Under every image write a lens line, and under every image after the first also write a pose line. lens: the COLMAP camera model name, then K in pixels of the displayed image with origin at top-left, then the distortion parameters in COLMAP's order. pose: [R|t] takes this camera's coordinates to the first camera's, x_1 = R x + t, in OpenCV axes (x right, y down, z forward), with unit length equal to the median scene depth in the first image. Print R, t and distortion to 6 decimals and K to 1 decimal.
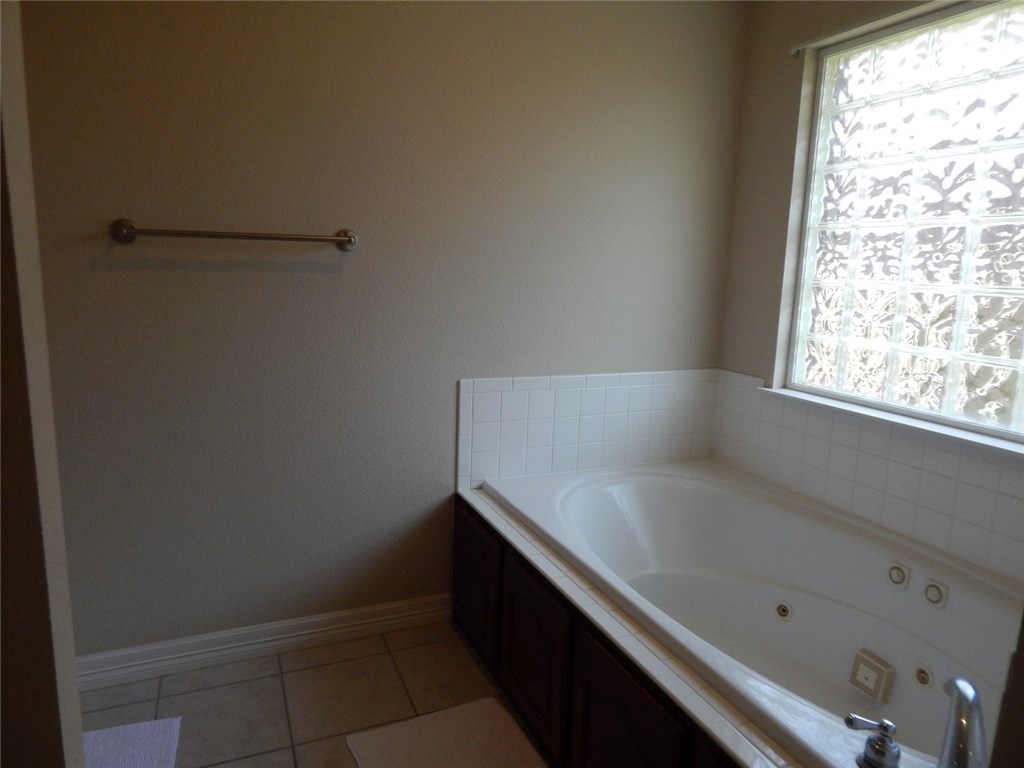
lens RADIAL K [[679.6, 0, 515.0], [0, 679.6, 382.4], [0, 0, 1]] dist [0.015414, -0.012232]
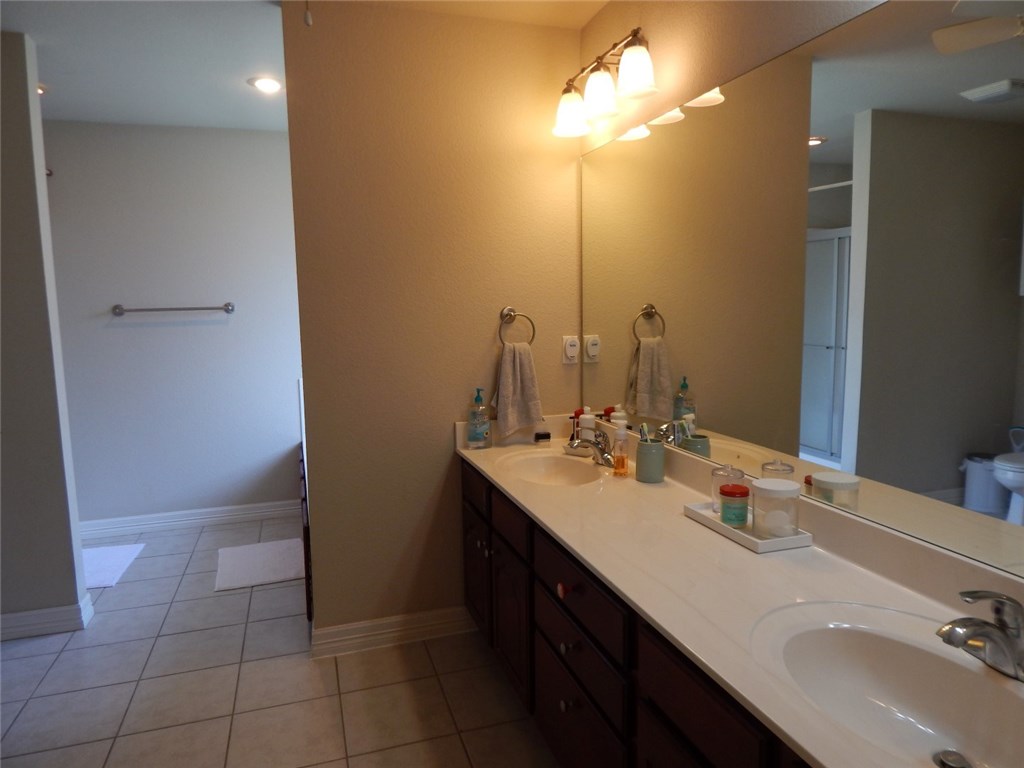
lens RADIAL K [[679.6, 0, 511.6], [0, 679.6, 384.7], [0, 0, 1]] dist [0.015414, -0.012232]
pose [[0.993525, -0.039593, -0.106492, 0.767174], [0.033249, 0.997602, -0.060707, 0.160106], [0.108640, 0.056773, 0.992459, -0.858605]]
